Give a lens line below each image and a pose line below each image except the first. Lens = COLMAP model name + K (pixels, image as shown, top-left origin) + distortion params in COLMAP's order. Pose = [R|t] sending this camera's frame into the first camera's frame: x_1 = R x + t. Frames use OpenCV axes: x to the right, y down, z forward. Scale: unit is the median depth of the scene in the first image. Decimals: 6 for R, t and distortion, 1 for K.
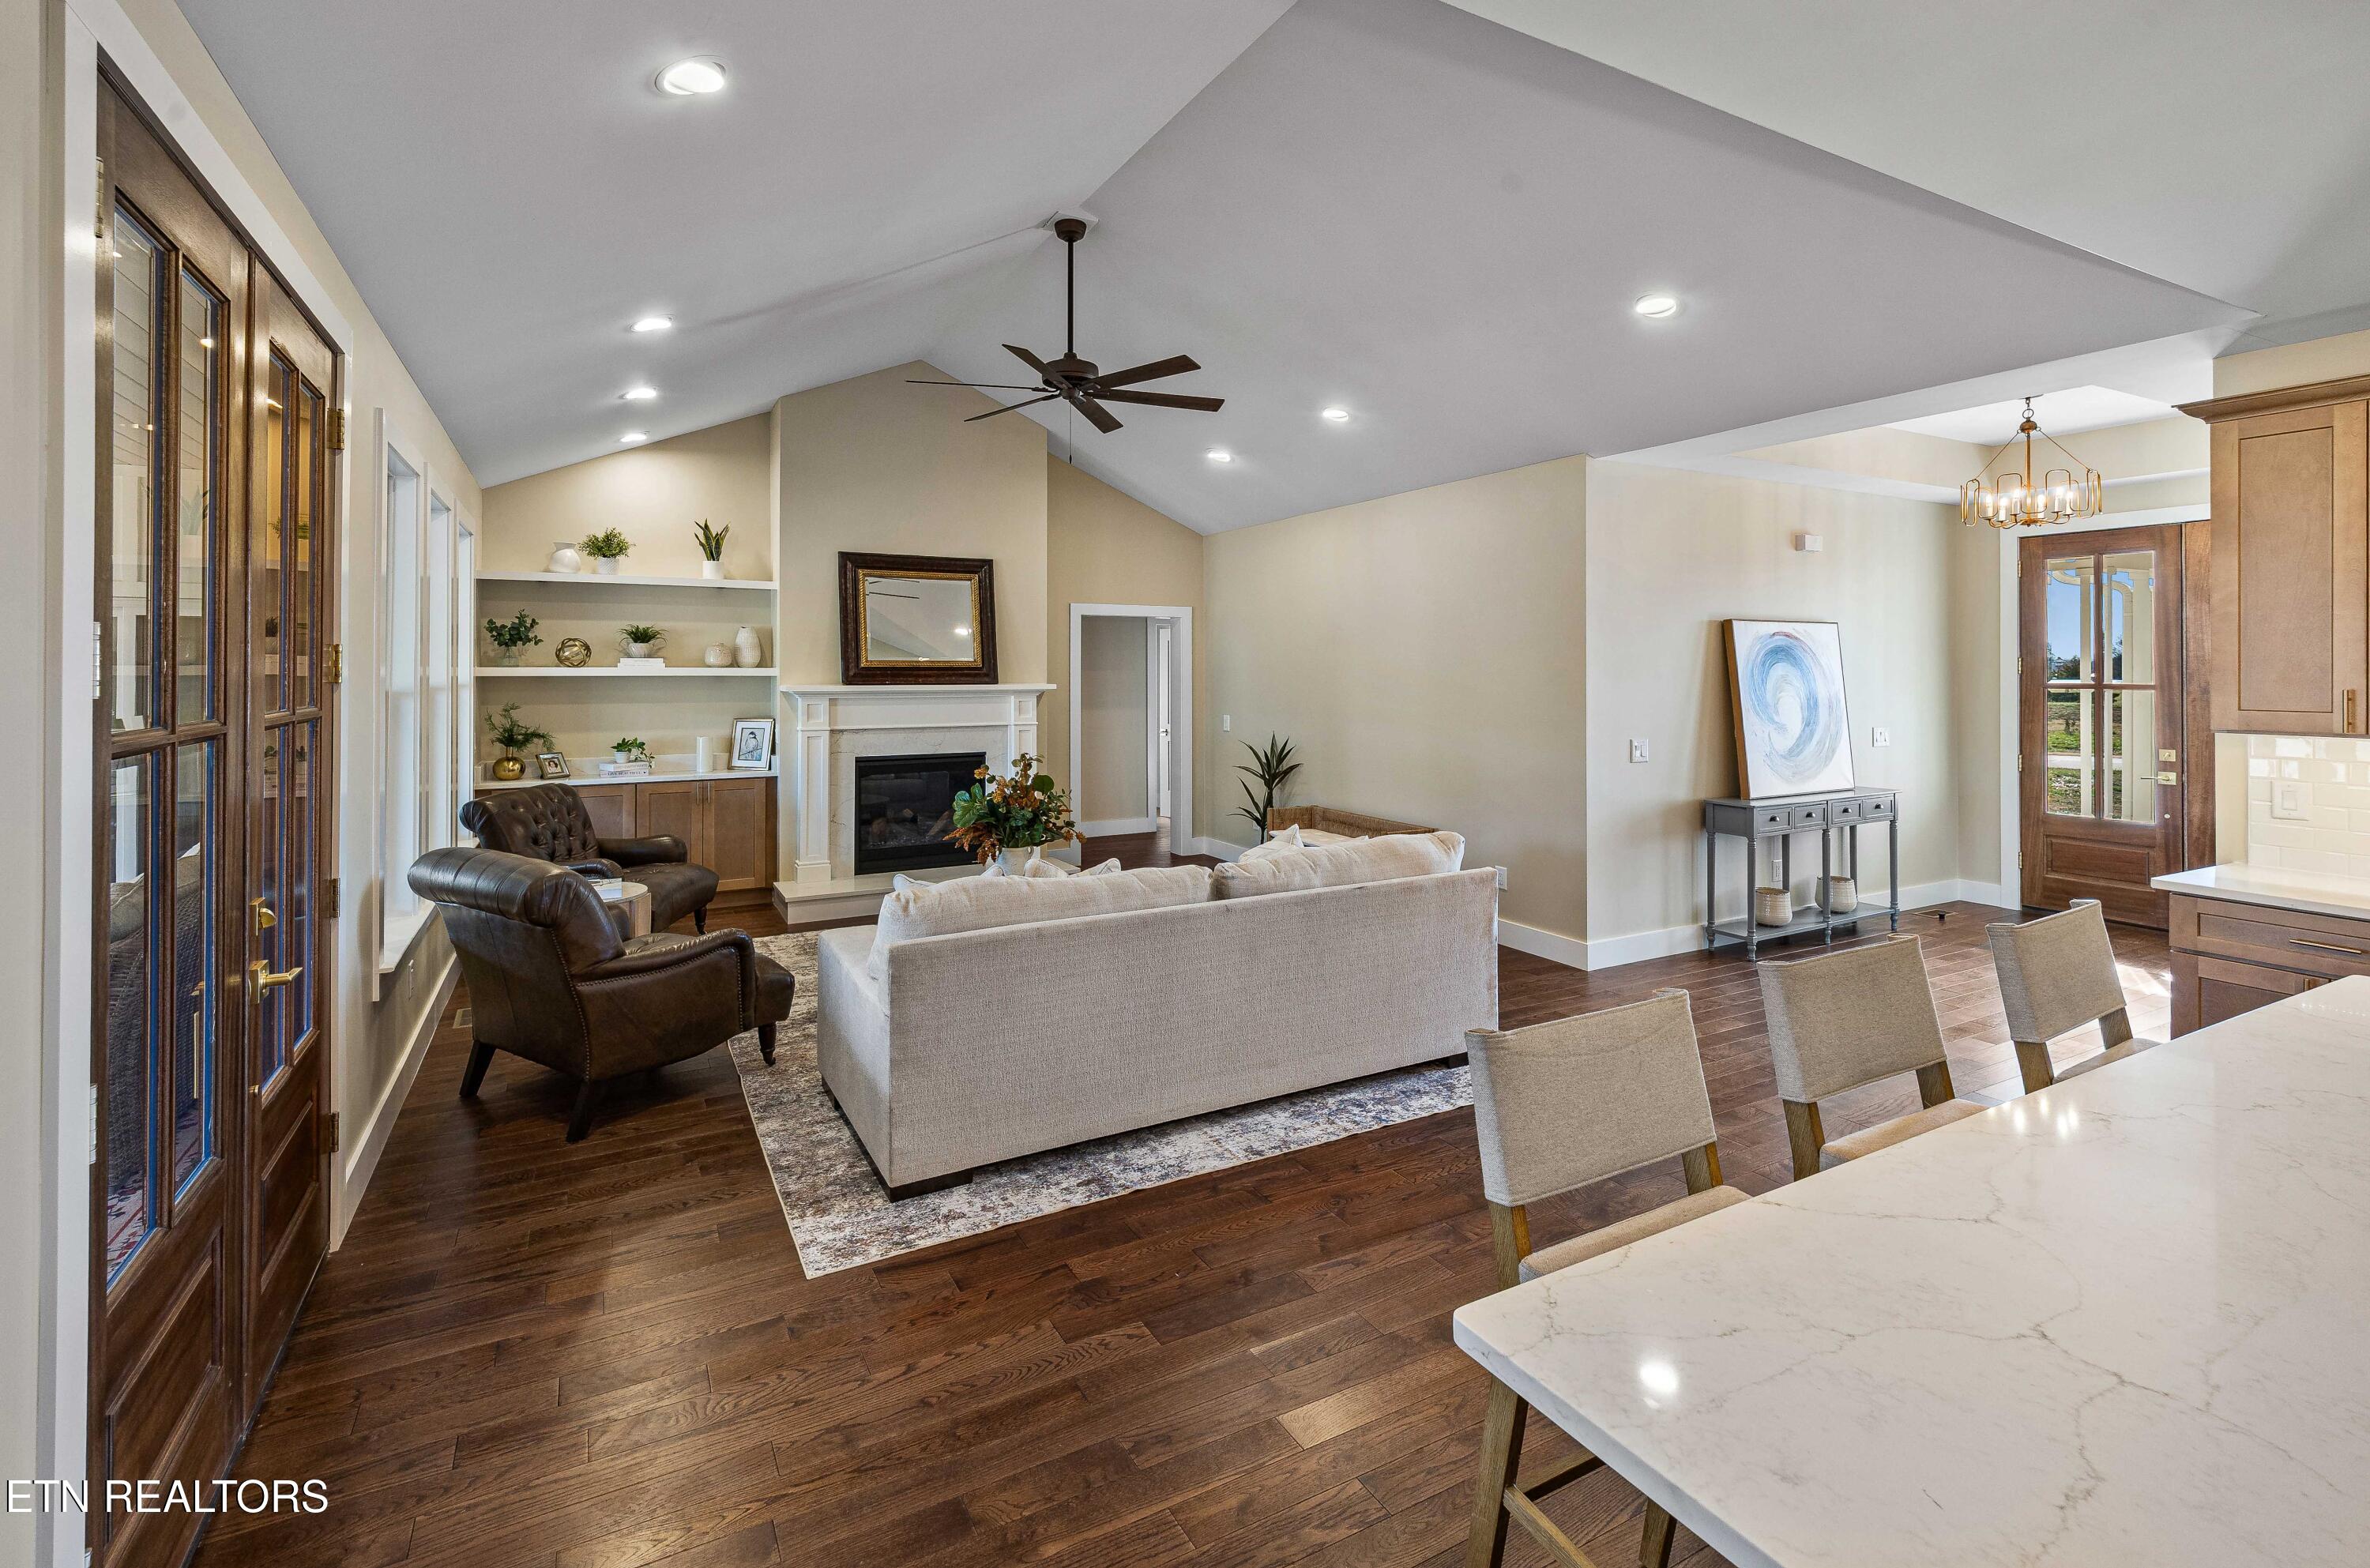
lens RADIAL K [[1089.1, 0, 1147.3], [0, 1089.1, 689.9], [0, 0, 1]] dist [0.010331, -0.000245]
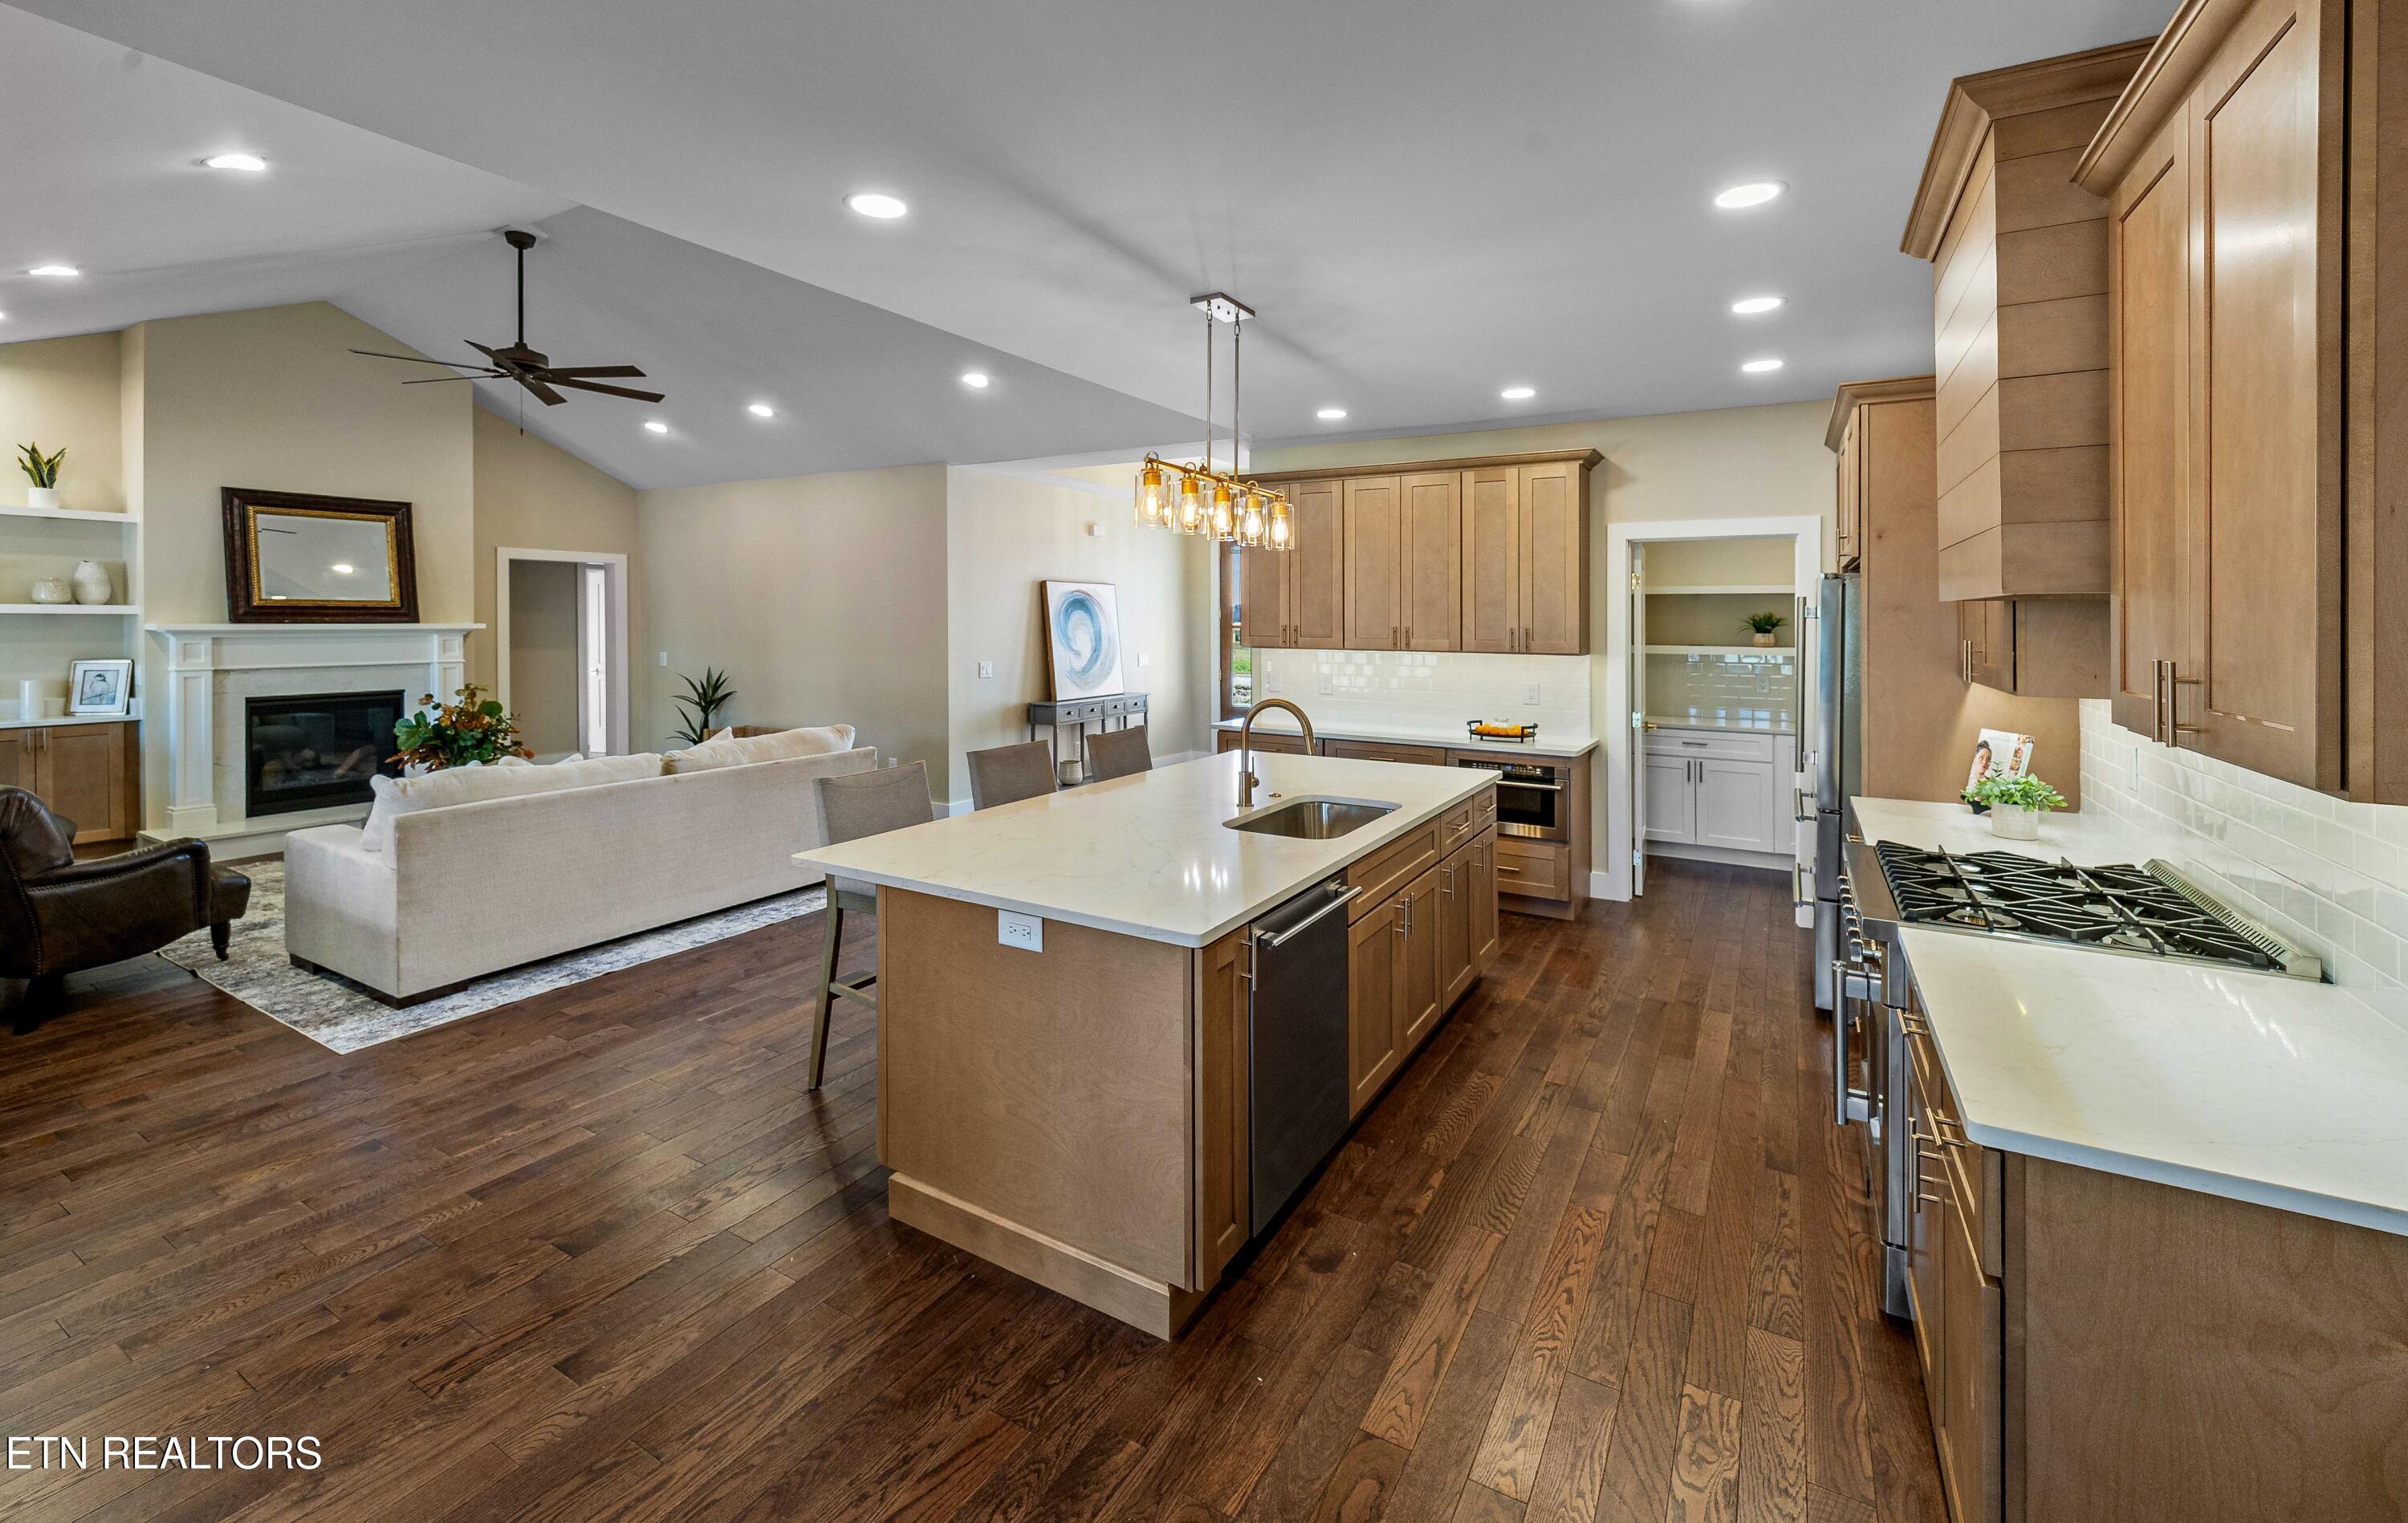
lens RADIAL K [[1066.9, 0, 1202.5], [0, 1066.9, 646.5], [0, 0, 1]] dist [-0.005714, -0.003201]
pose [[0.852203, -0.007709, 0.523155, -0.040837], [0.001960, 0.999931, 0.011543, 0.008586], [-0.523208, -0.008812, 0.852159, -0.333175]]
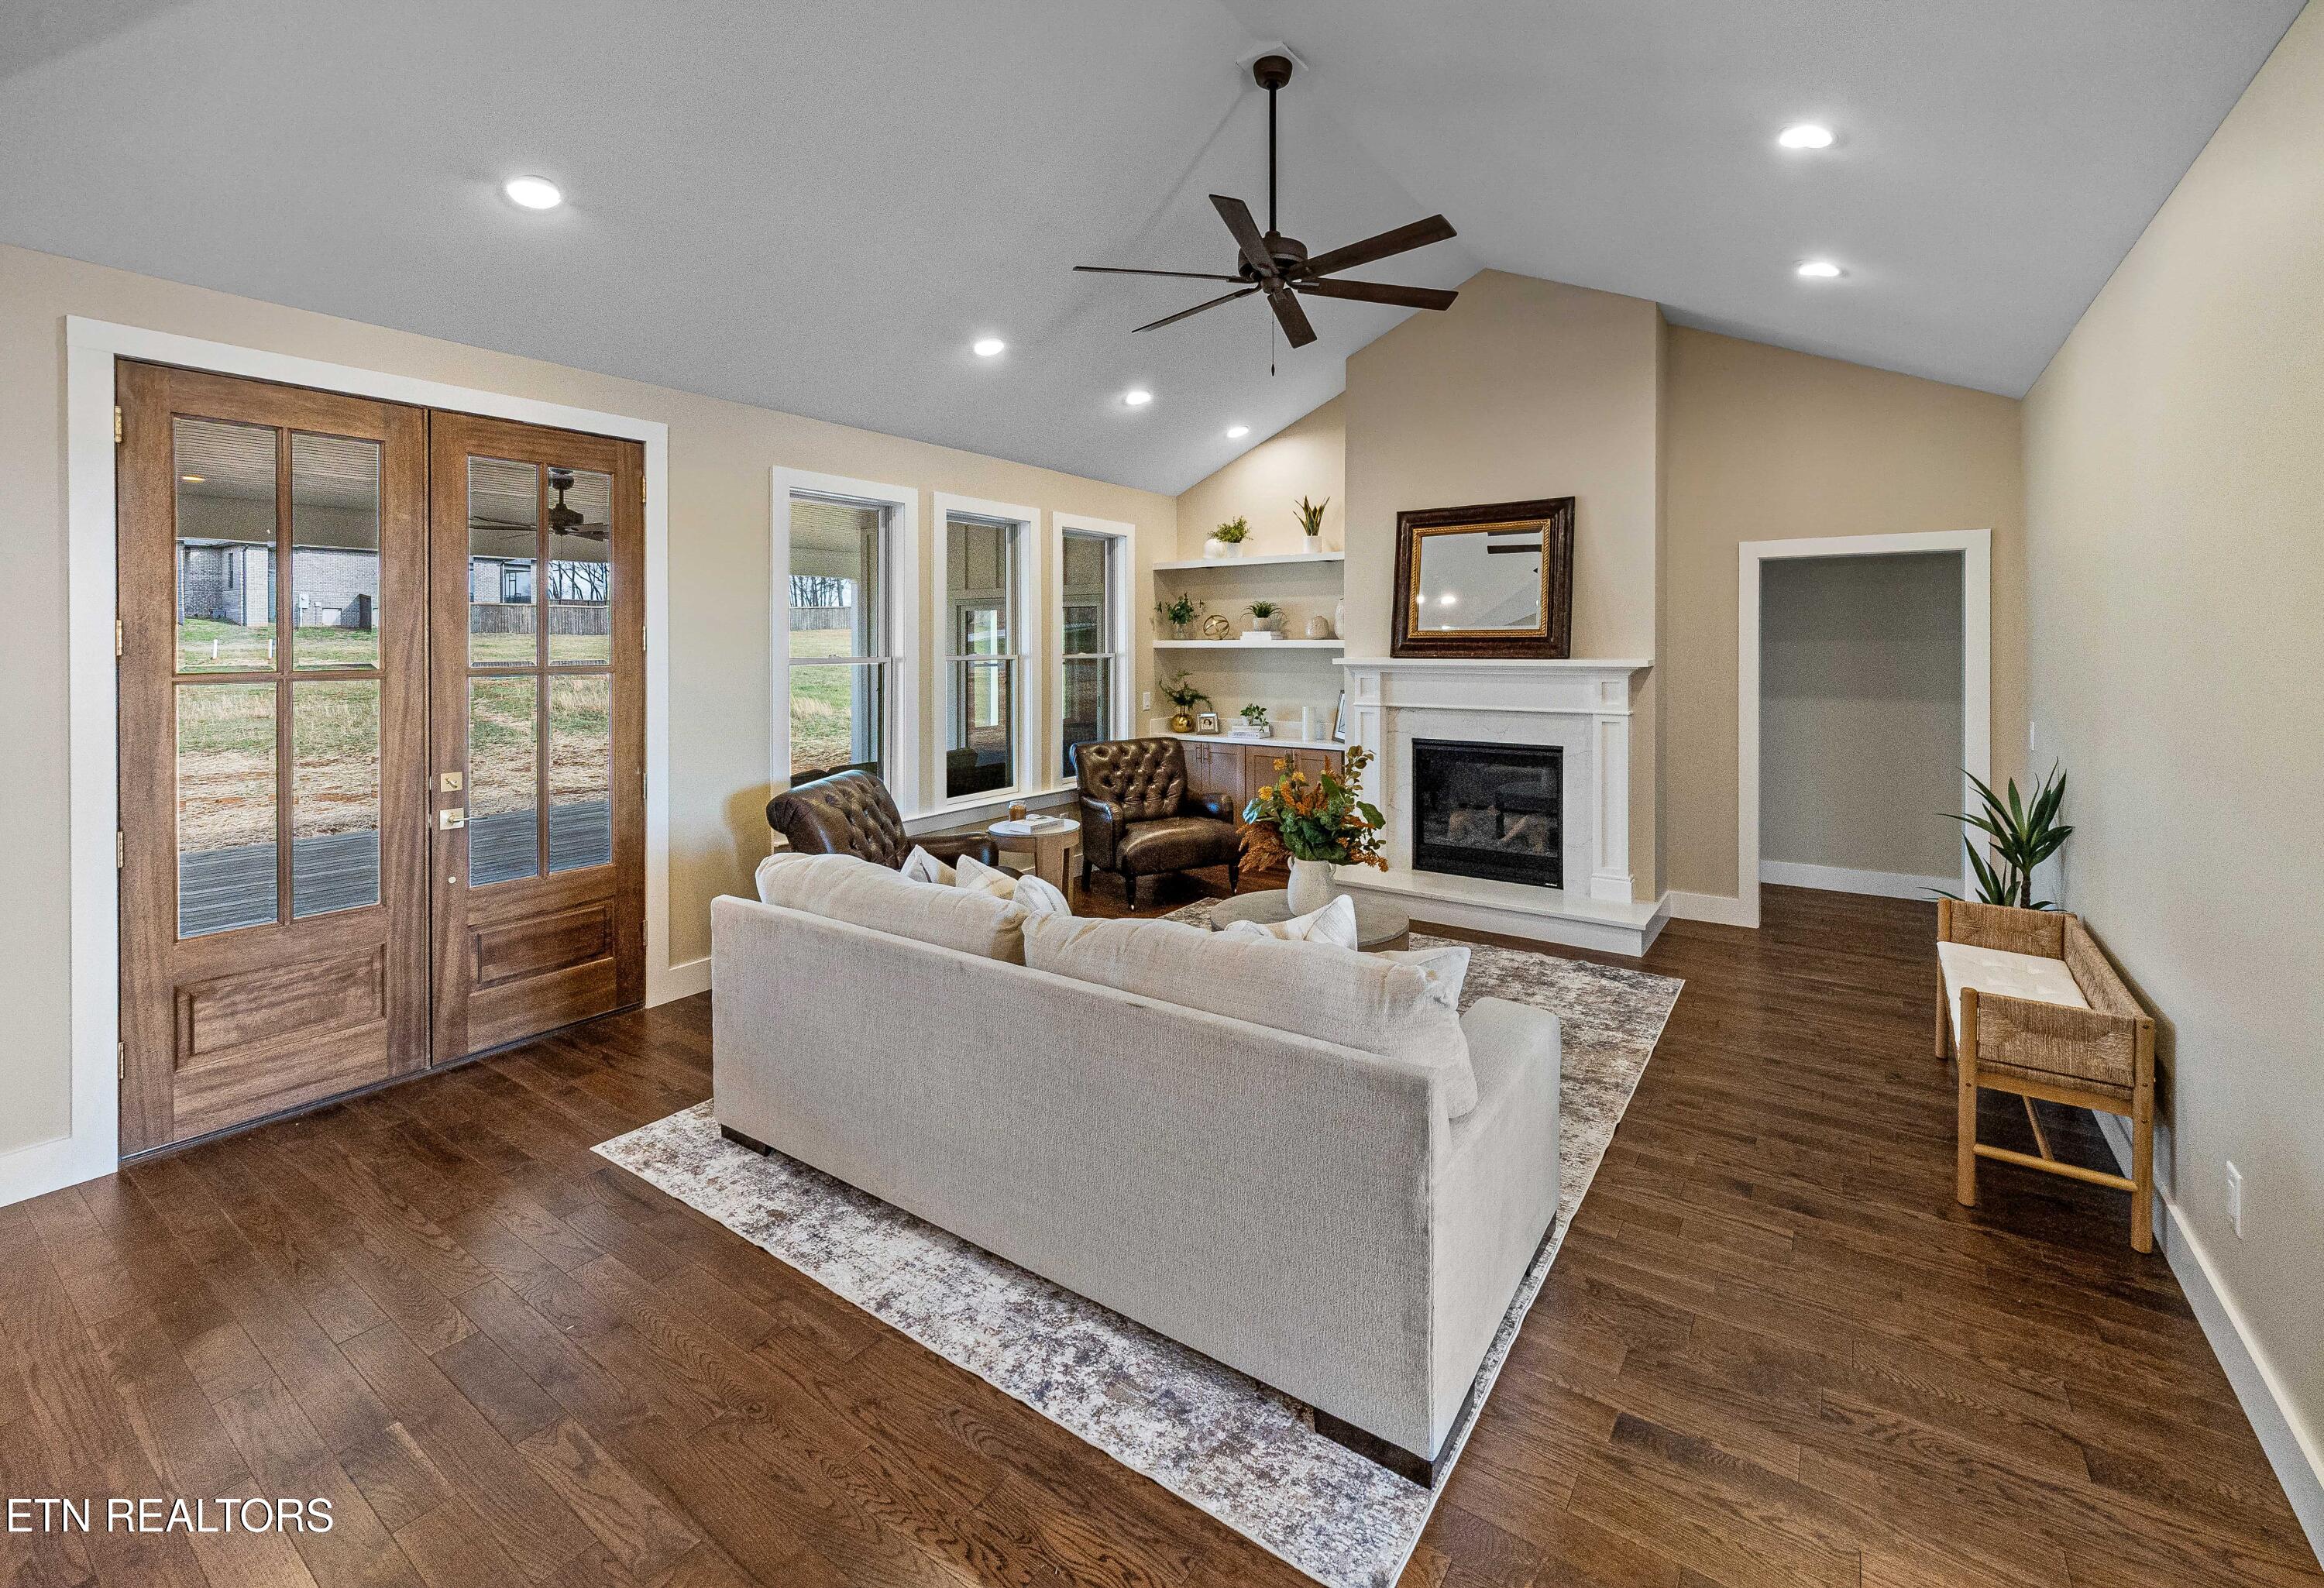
lens RADIAL K [[1019.8, 0, 1114.5], [0, 1019.8, 657.7], [0, 0, 1]] dist [0.009901, -0.001088]
pose [[0.433241, 0.011603, -0.901203, 0.488218], [-0.010802, 0.999912, 0.007681, -0.011090], [0.901213, 0.006408, 0.433329, 0.521995]]
